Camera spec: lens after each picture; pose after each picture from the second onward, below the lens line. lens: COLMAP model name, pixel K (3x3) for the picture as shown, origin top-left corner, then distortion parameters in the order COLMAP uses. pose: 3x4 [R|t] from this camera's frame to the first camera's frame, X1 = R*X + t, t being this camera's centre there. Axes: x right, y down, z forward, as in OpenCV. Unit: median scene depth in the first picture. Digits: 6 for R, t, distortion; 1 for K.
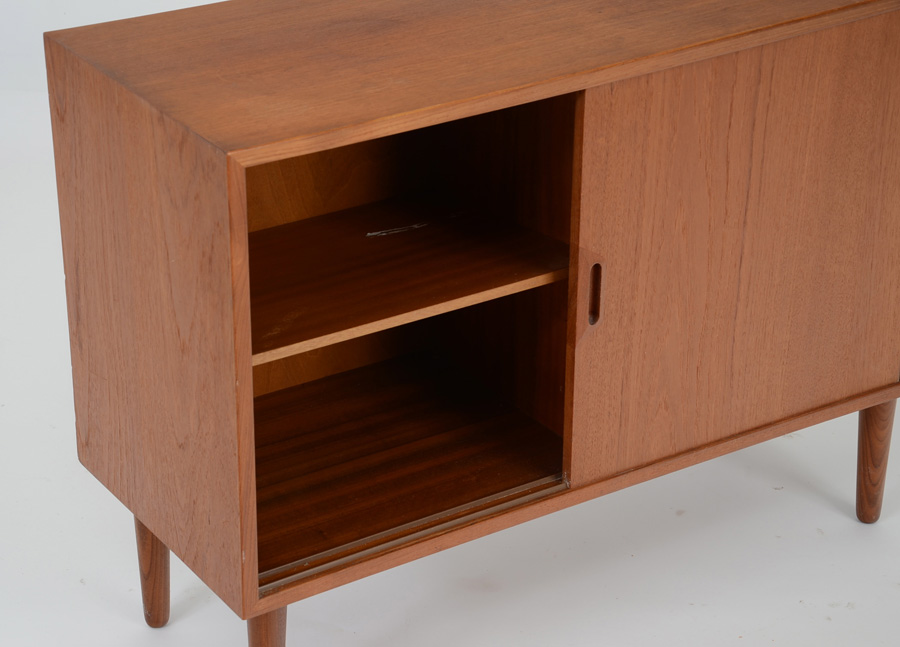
lens RADIAL K [[2300.1, 0, 450.0], [0, 2300.1, 323.5], [0, 0, 1]] dist [0.148492, -0.102699]
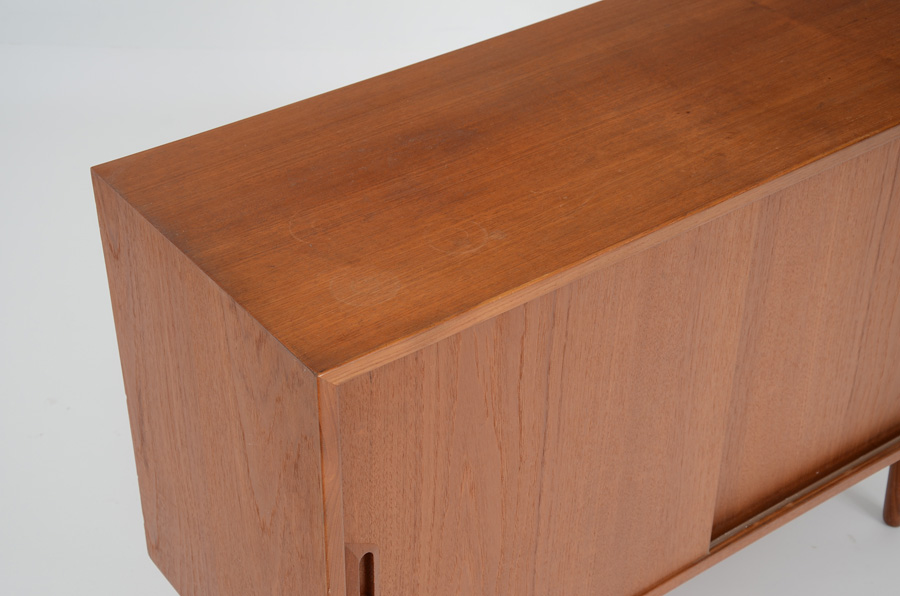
lens RADIAL K [[1558.7, 0, 453.3], [0, 1558.7, 271.5], [0, 0, 1]] dist [0.076140, 0.098070]
pose [[0.998490, -0.029768, 0.046177, -0.065725], [0.022607, 0.988654, 0.148498, -0.179345], [-0.050073, -0.147230, 0.987834, 0.395438]]
